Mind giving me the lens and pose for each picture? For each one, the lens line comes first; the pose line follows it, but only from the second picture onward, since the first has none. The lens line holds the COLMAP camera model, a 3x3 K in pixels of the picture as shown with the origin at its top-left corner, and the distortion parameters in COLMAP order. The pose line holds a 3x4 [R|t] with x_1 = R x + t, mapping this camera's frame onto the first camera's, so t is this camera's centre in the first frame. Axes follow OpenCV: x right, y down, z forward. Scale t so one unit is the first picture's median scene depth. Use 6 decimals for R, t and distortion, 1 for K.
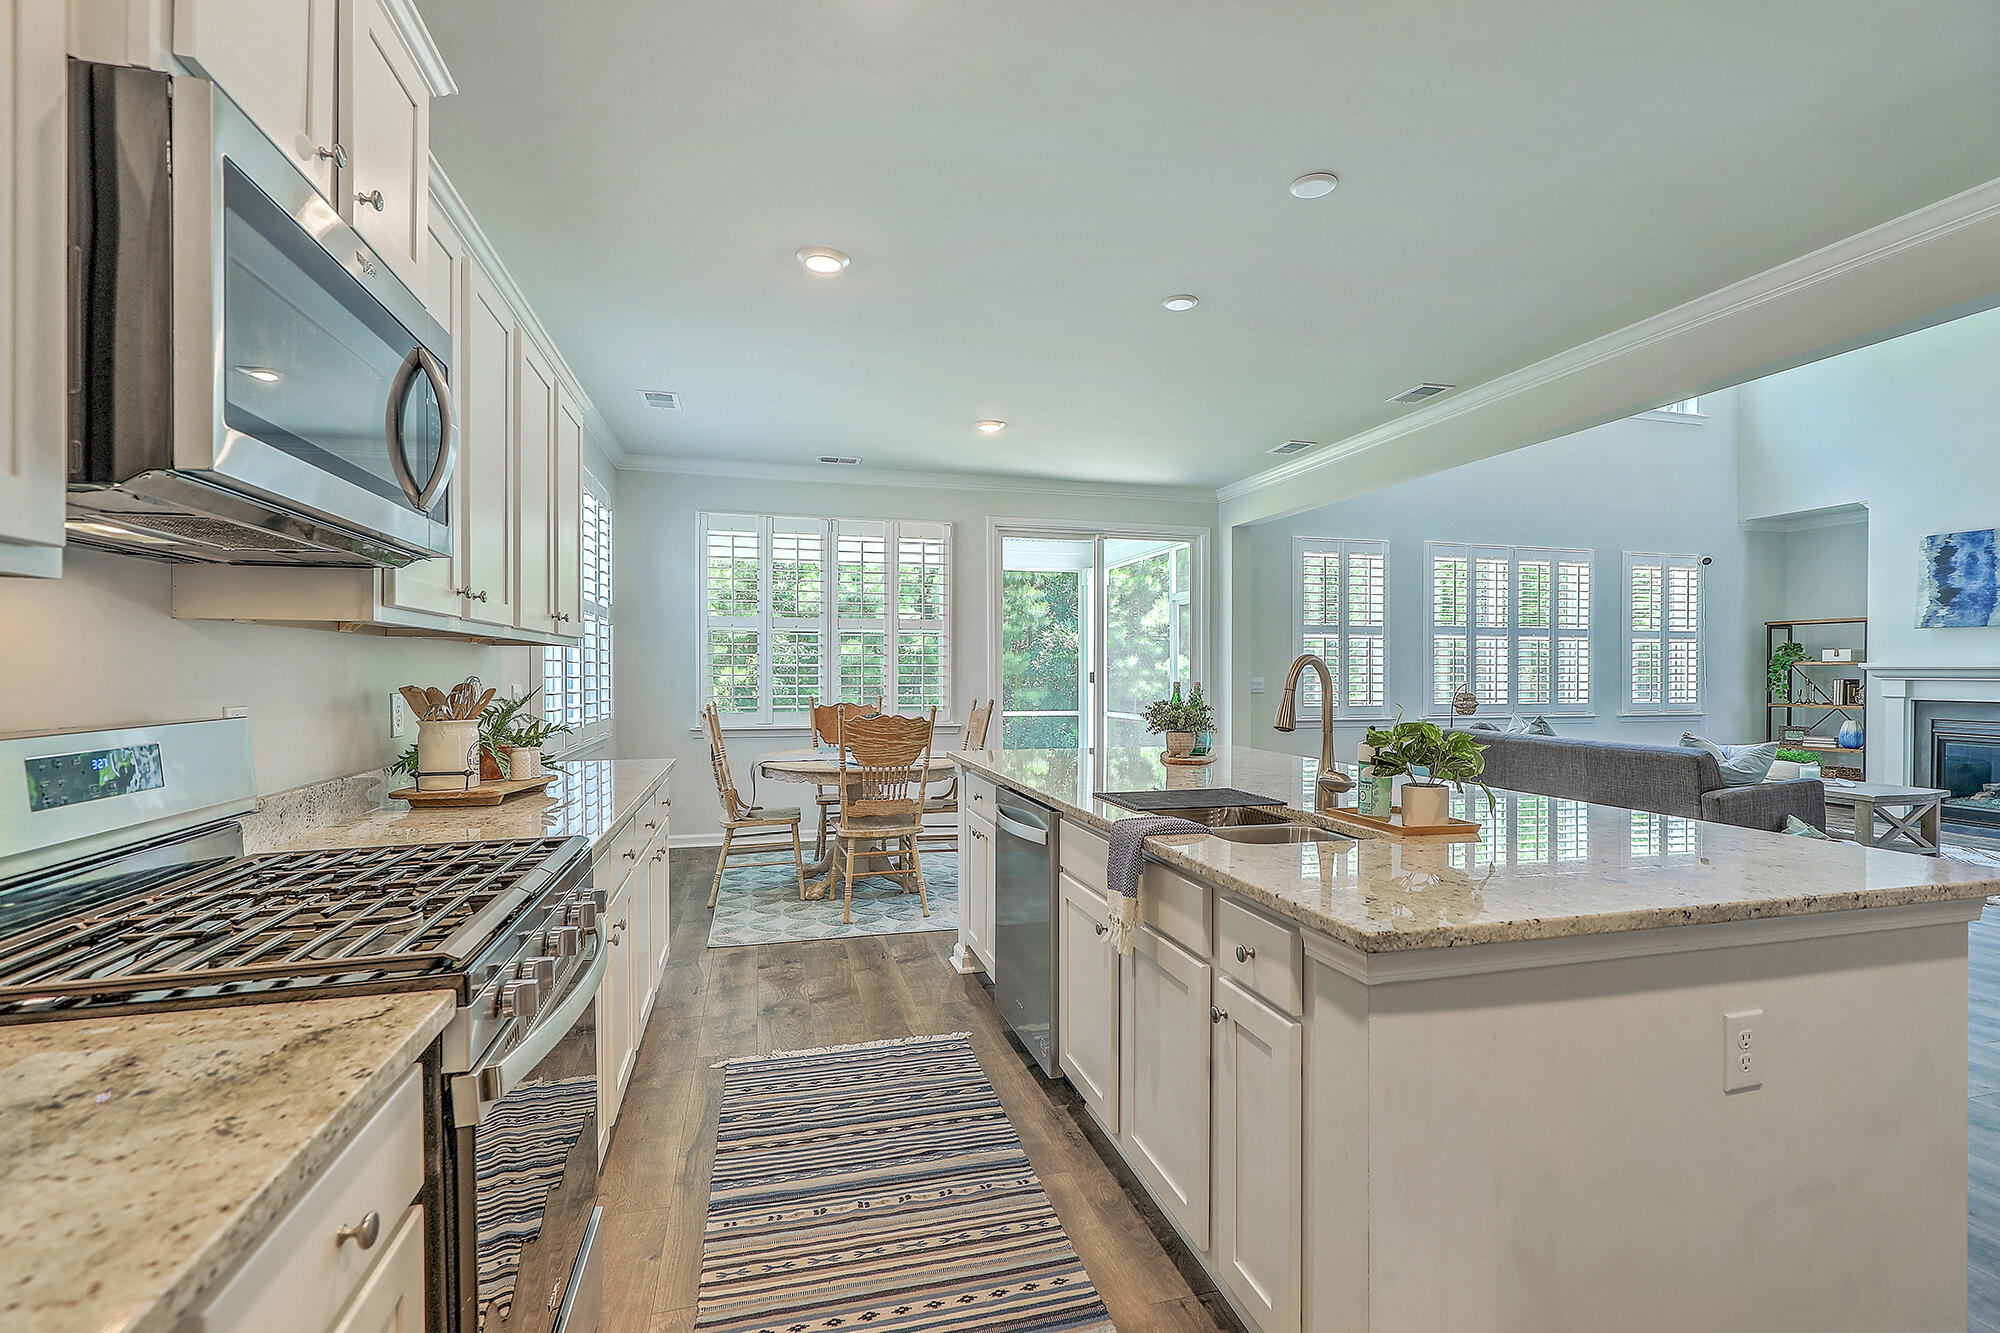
lens RADIAL K [[901.0, 0, 1026.7], [0, 901.0, 673.7], [0, 0, 1]] dist [0.001841, -0.000213]
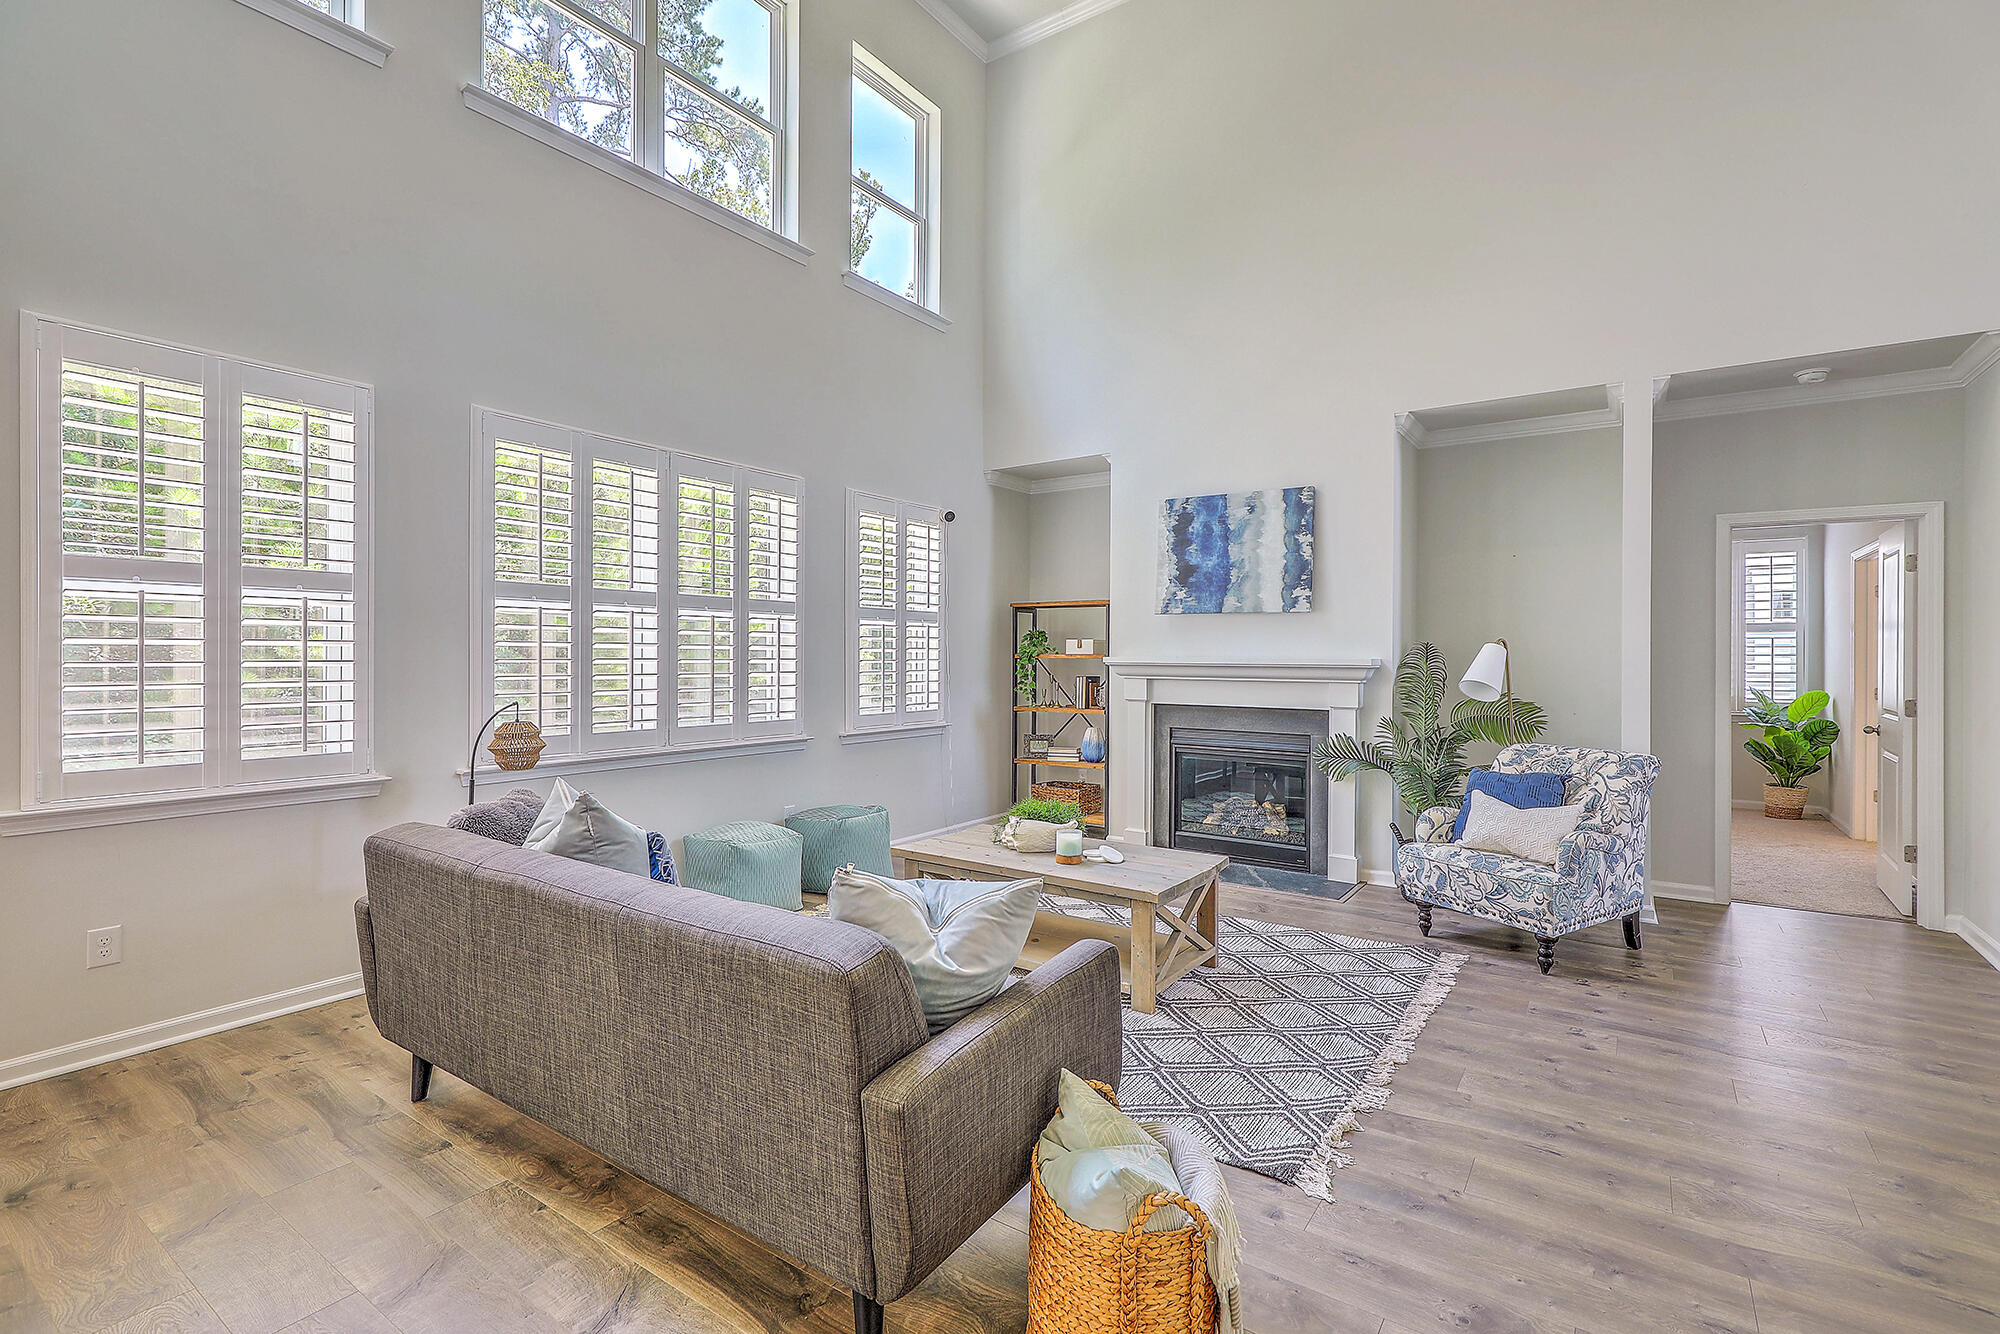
lens RADIAL K [[901.0, 0, 1024.0], [0, 901.0, 663.3], [0, 0, 1]] dist [0.001841, -0.000213]
pose [[0.763217, -0.003816, 0.646131, 0.375557], [-0.000190, 0.999981, 0.006131, -0.011368], [-0.646142, -0.004802, 0.763202, 0.461510]]
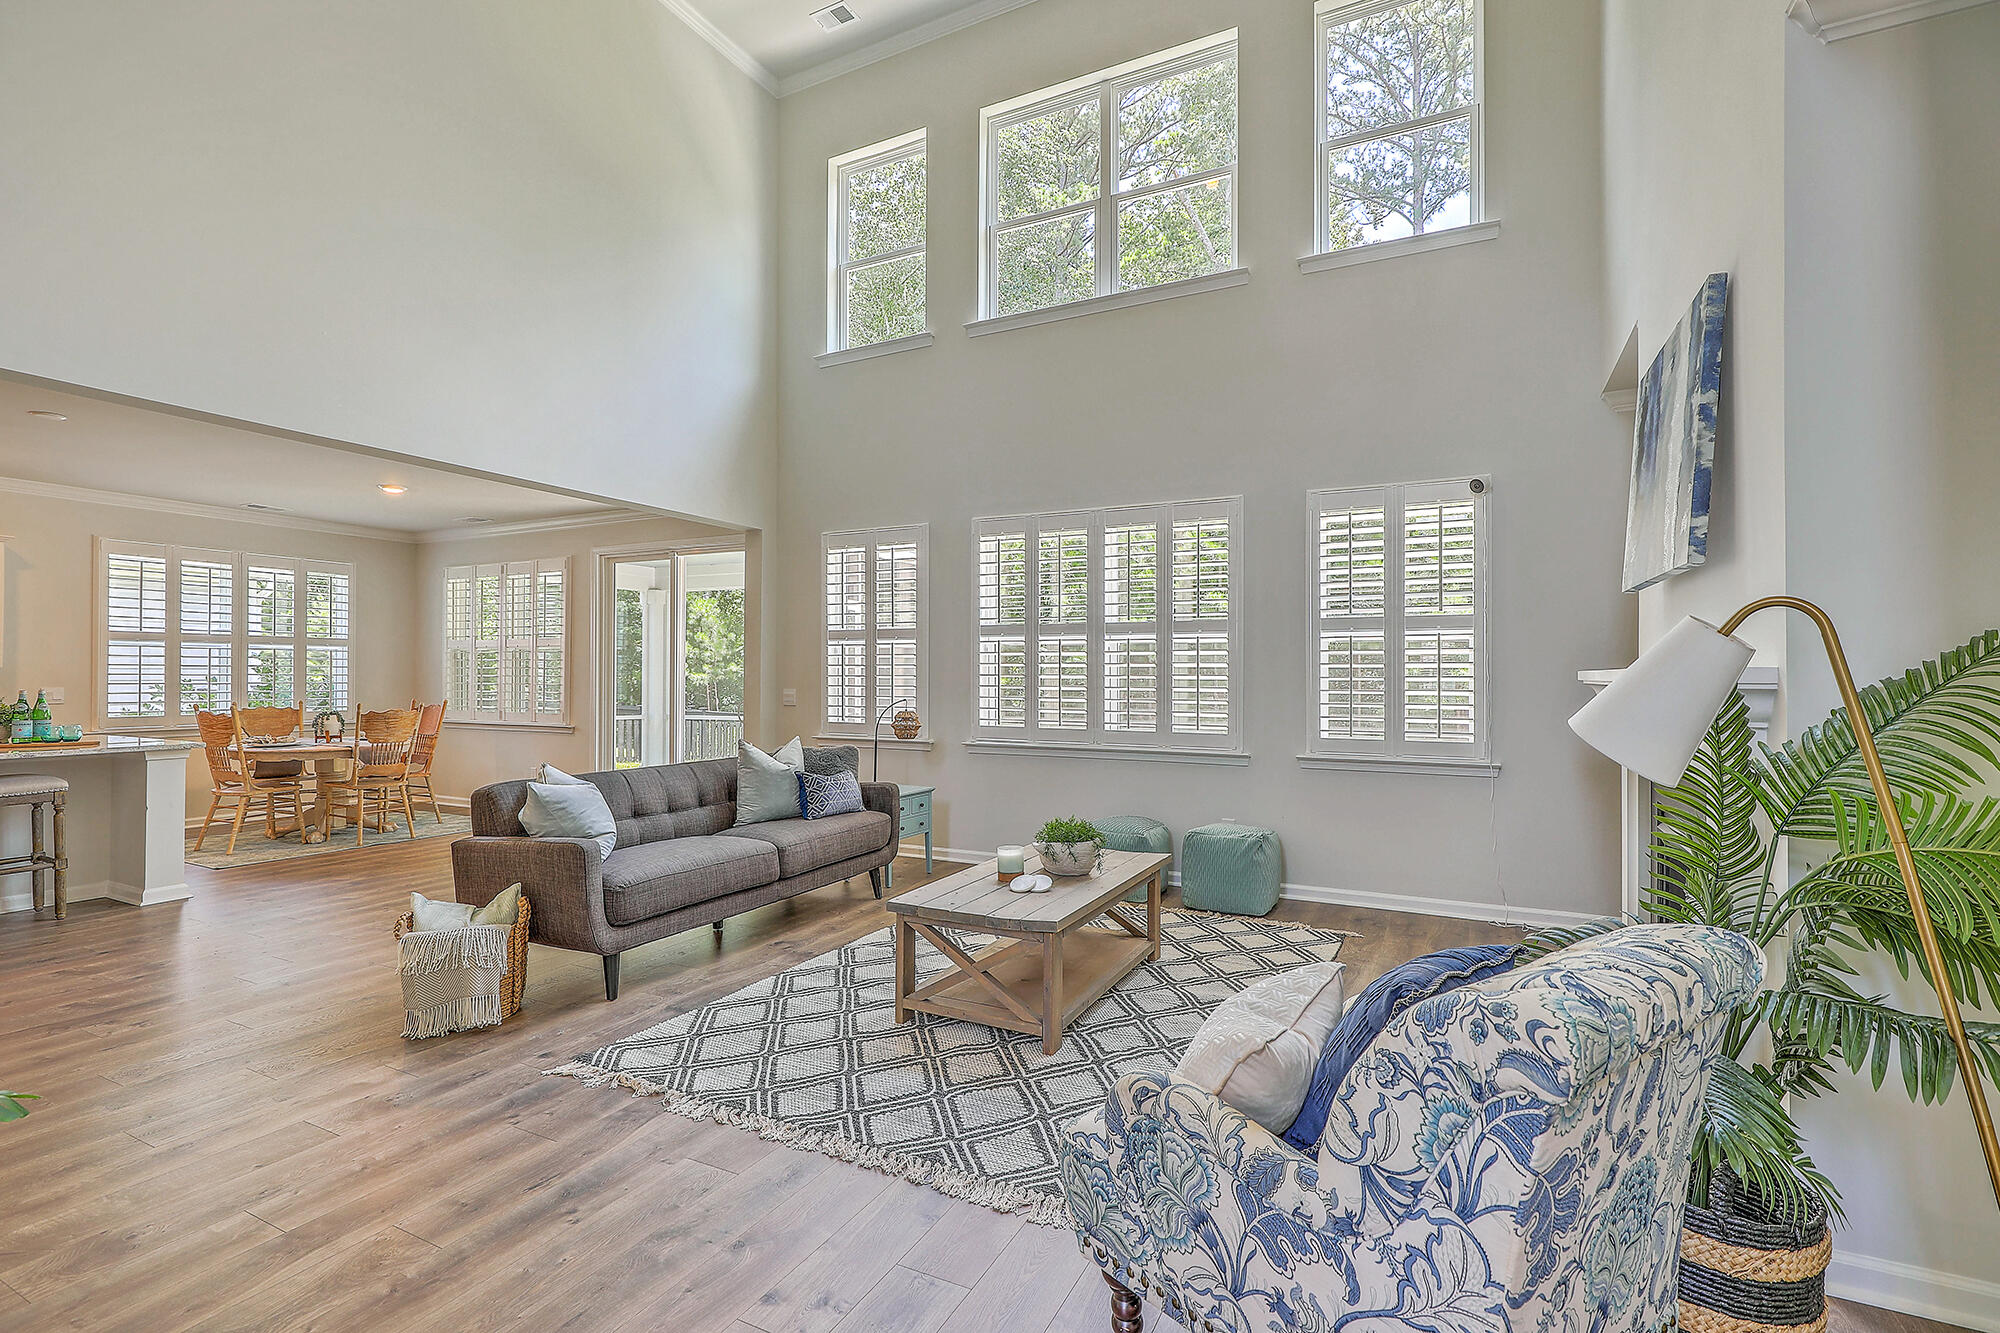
lens RADIAL K [[901.0, 0, 1013.1], [0, 901.0, 672.6], [0, 0, 1]] dist [0.001841, -0.000213]
pose [[0.739737, -0.001598, -0.672894, 1.056166], [-0.004331, 0.999965, -0.007136, -0.006383], [0.672882, 0.008192, 0.739705, 0.466453]]
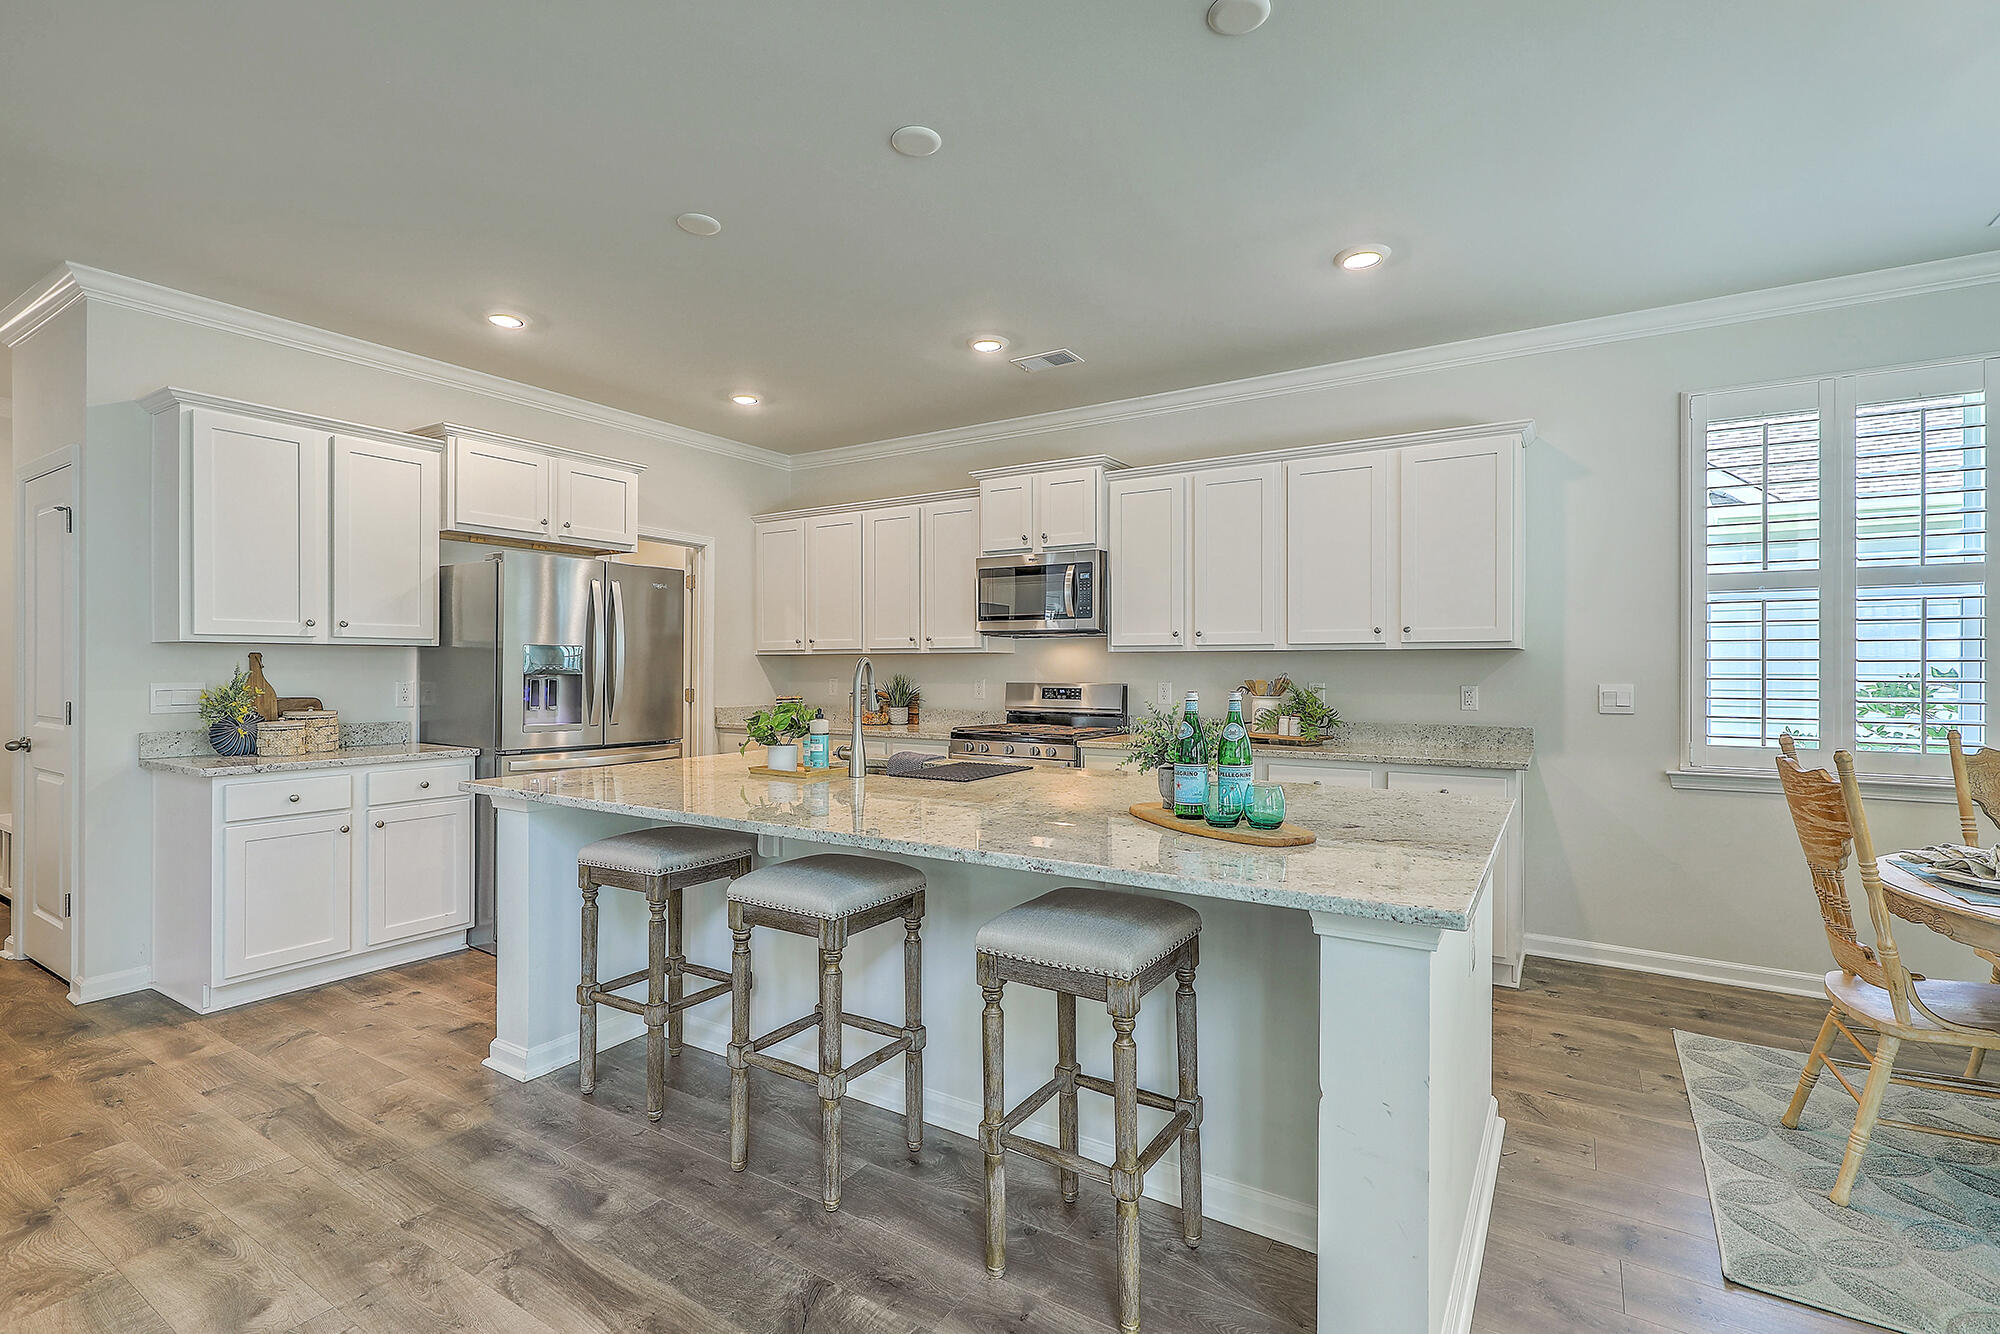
lens RADIAL K [[901.0, 0, 1016.0], [0, 901.0, 665.8], [0, 0, 1]] dist [0.001841, -0.000213]
pose [[-0.737825, -0.003961, -0.674980, 0.310299], [-0.005120, 0.999987, -0.000271, -0.002505], [0.674973, 0.003255, -0.737836, 0.635291]]
